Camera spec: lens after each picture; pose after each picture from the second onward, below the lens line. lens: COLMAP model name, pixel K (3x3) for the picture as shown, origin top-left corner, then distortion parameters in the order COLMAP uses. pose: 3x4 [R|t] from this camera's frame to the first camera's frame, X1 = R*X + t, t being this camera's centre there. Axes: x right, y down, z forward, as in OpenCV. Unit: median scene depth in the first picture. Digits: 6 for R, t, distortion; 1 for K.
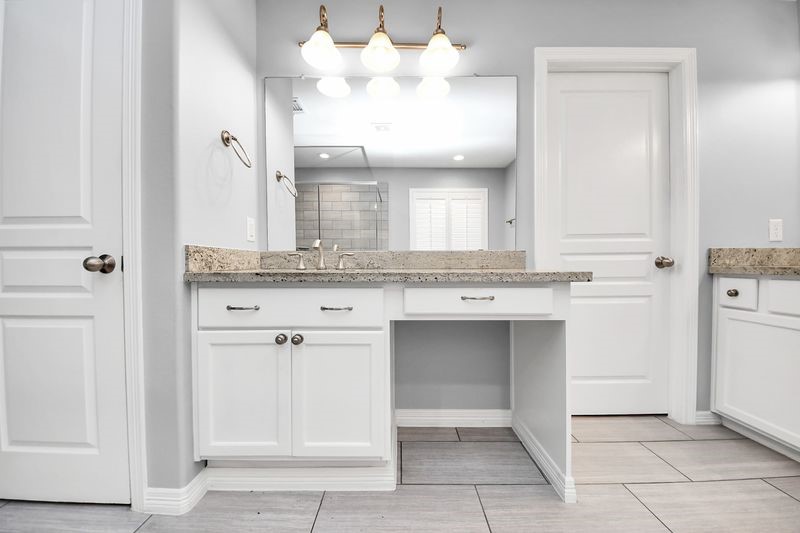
lens RADIAL K [[300.9, 0, 392.8], [0, 300.9, 270.6], [0, 0, 1]] dist [-0.009474, -0.004159]
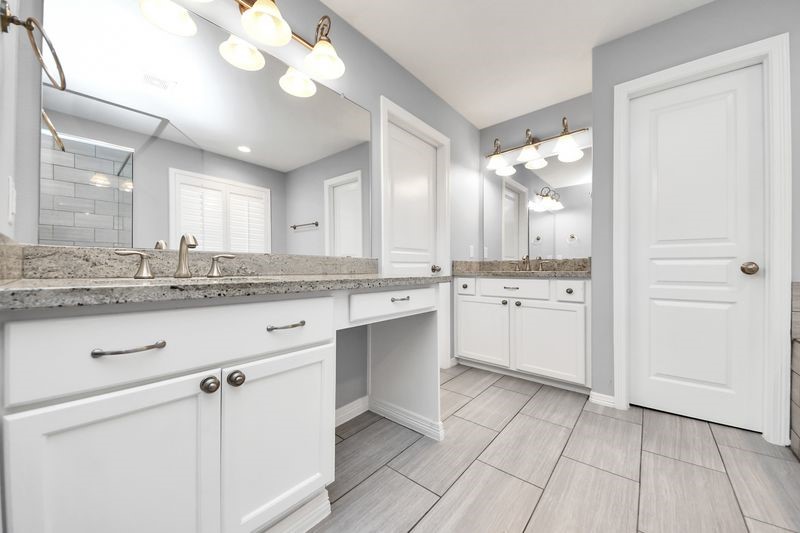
lens RADIAL K [[300.9, 0, 393.2], [0, 300.9, 265.3], [0, 0, 1]] dist [-0.009474, -0.004159]
pose [[0.625187, 0.011837, 0.780386, -0.528484], [0.006884, 0.999762, -0.020680, -0.014750], [-0.780445, 0.018301, 0.624956, 0.220552]]
